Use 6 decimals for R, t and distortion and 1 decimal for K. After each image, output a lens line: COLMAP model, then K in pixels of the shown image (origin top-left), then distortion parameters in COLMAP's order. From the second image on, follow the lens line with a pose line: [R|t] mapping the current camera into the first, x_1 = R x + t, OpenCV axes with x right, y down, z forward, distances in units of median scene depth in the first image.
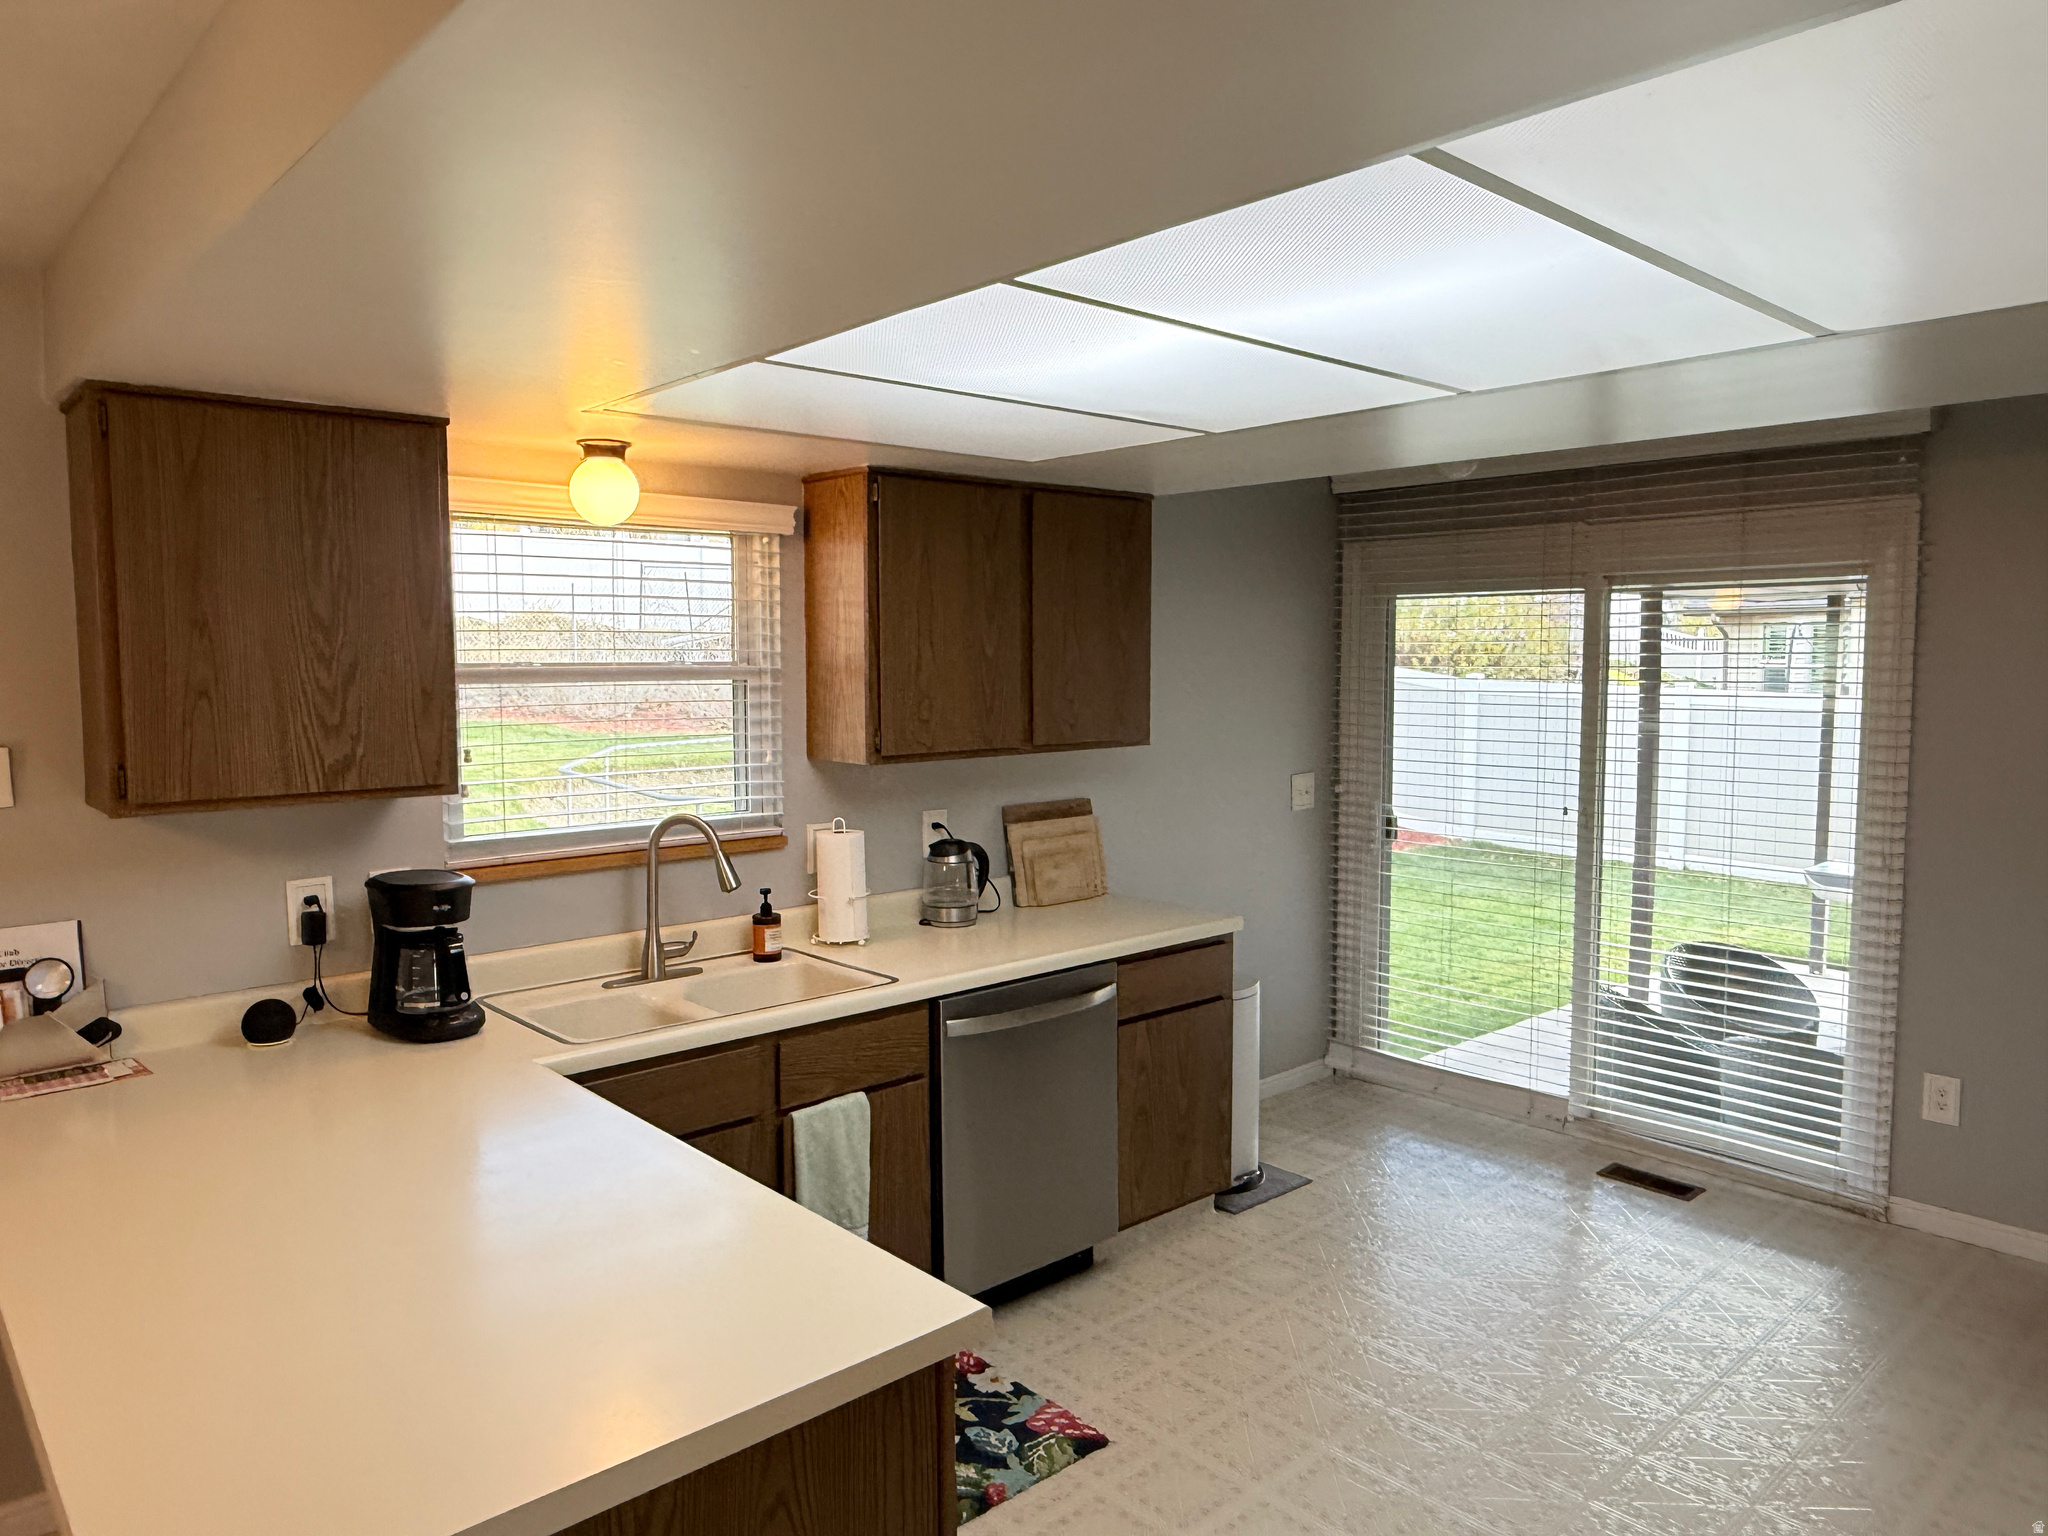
lens RADIAL K [[1373.3, 0, 1014.2], [0, 1373.3, 772.7], [0, 0, 1]] dist [-0.001771, -0.000998]
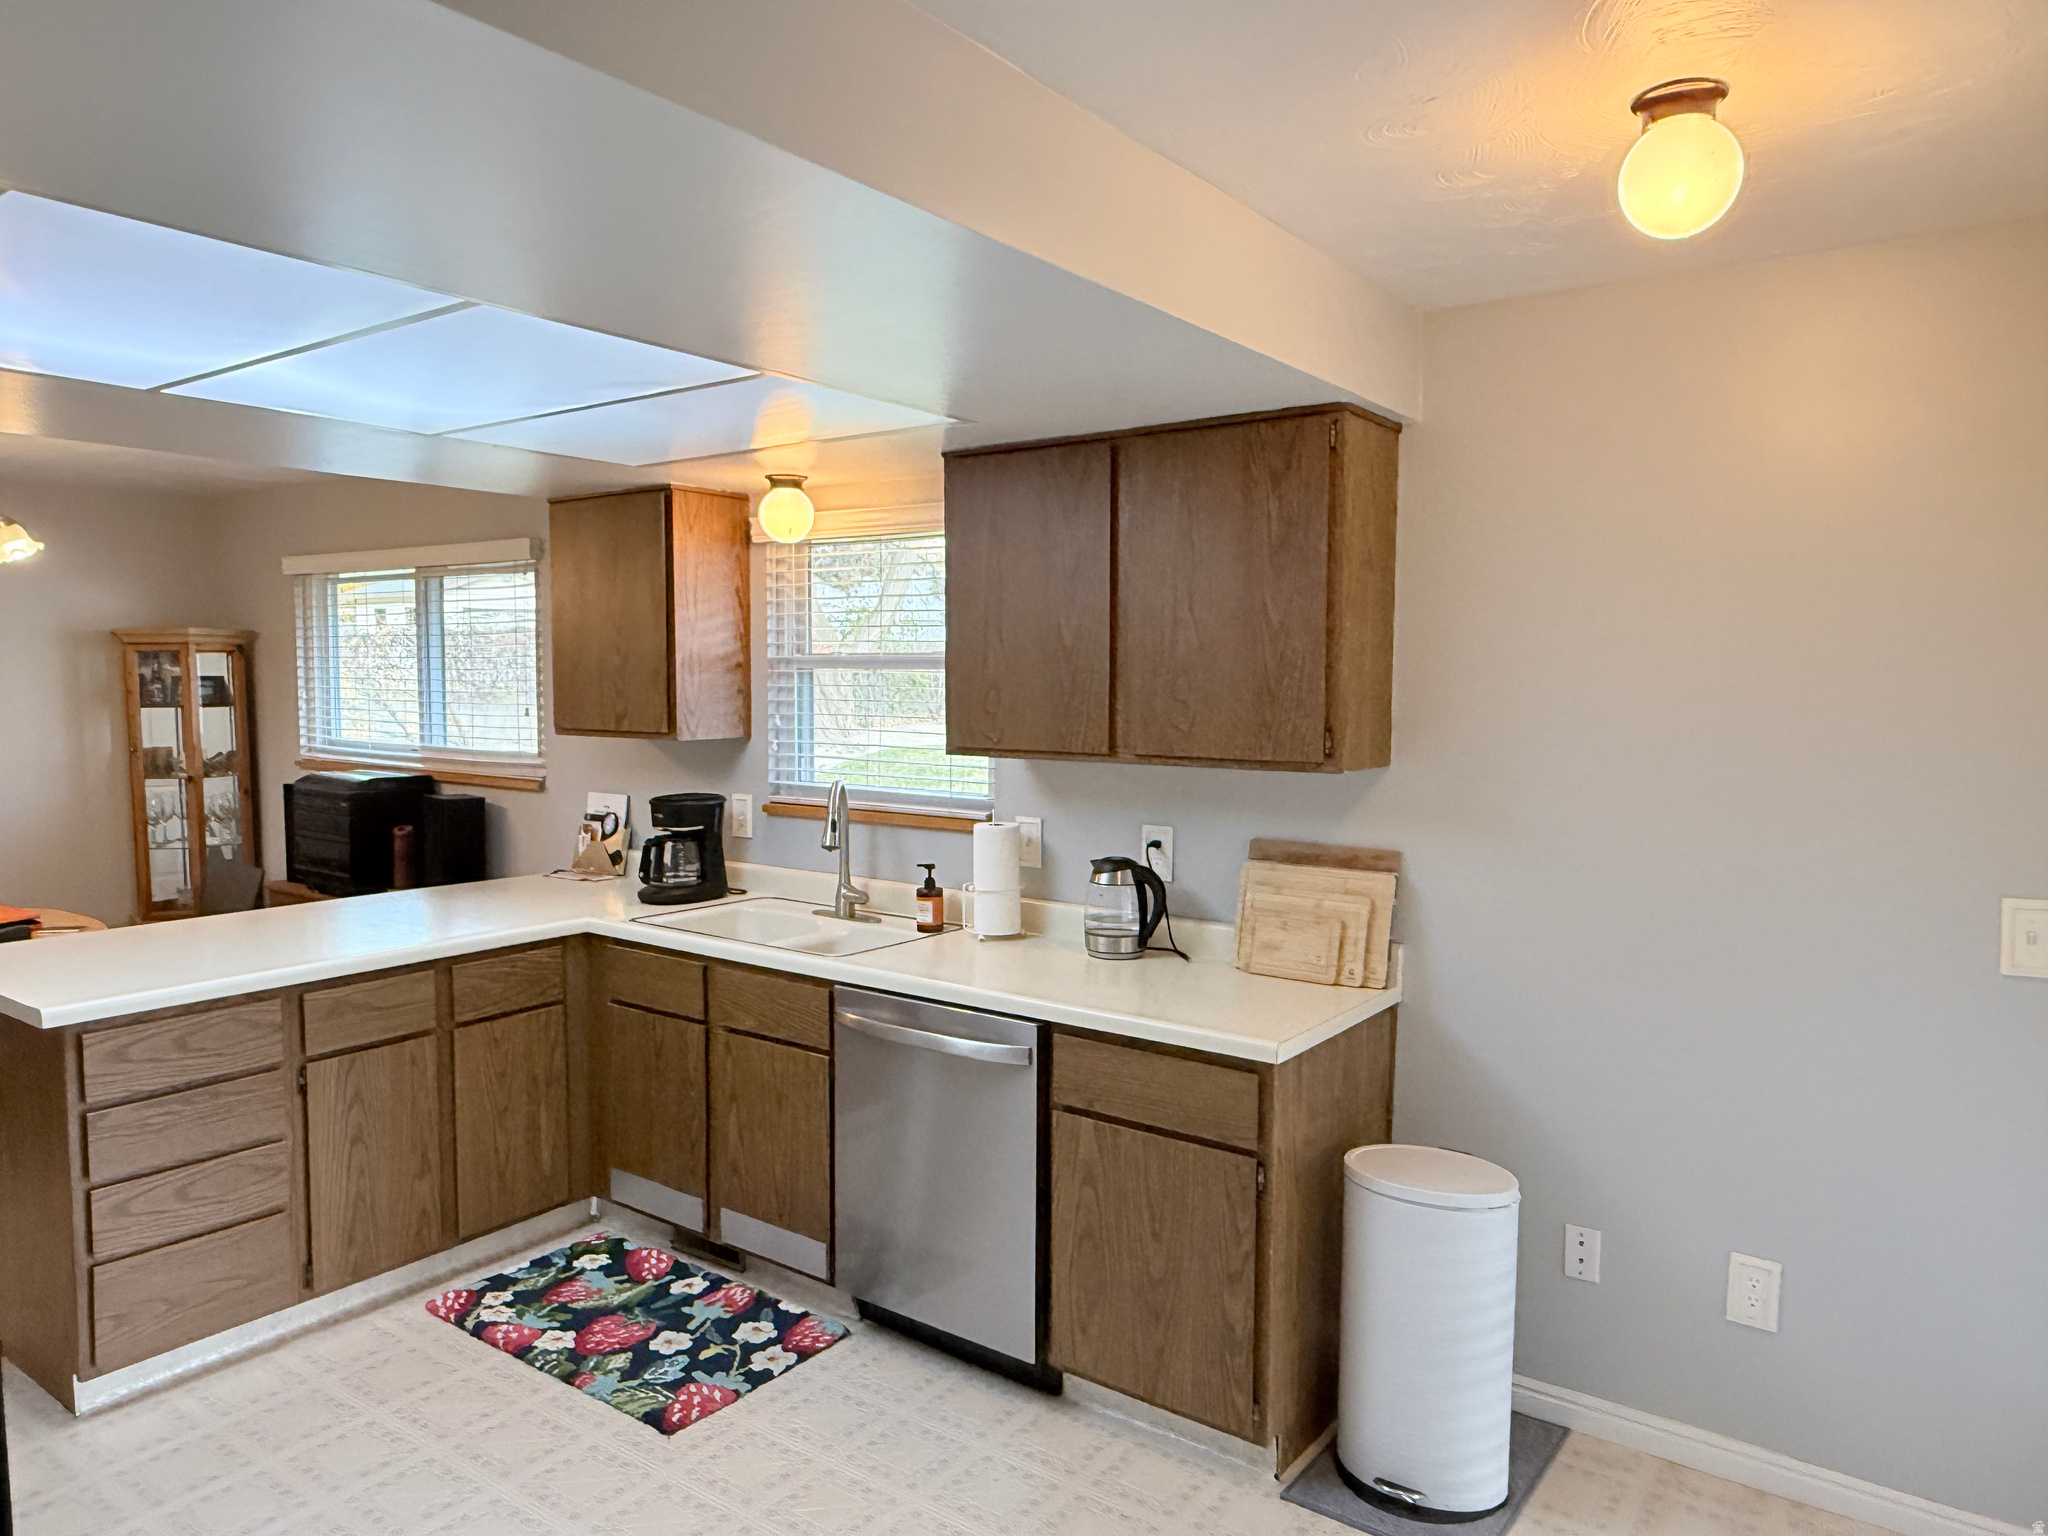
lens RADIAL K [[1373.3, 0, 1018.5], [0, 1373.3, 772.9], [0, 0, 1]] dist [-0.001771, -0.000998]
pose [[0.184513, 0.075980, -0.979889, 0.876873], [-0.088544, 0.994238, 0.060419, -0.056911], [0.978834, 0.075615, 0.190177, 0.856453]]
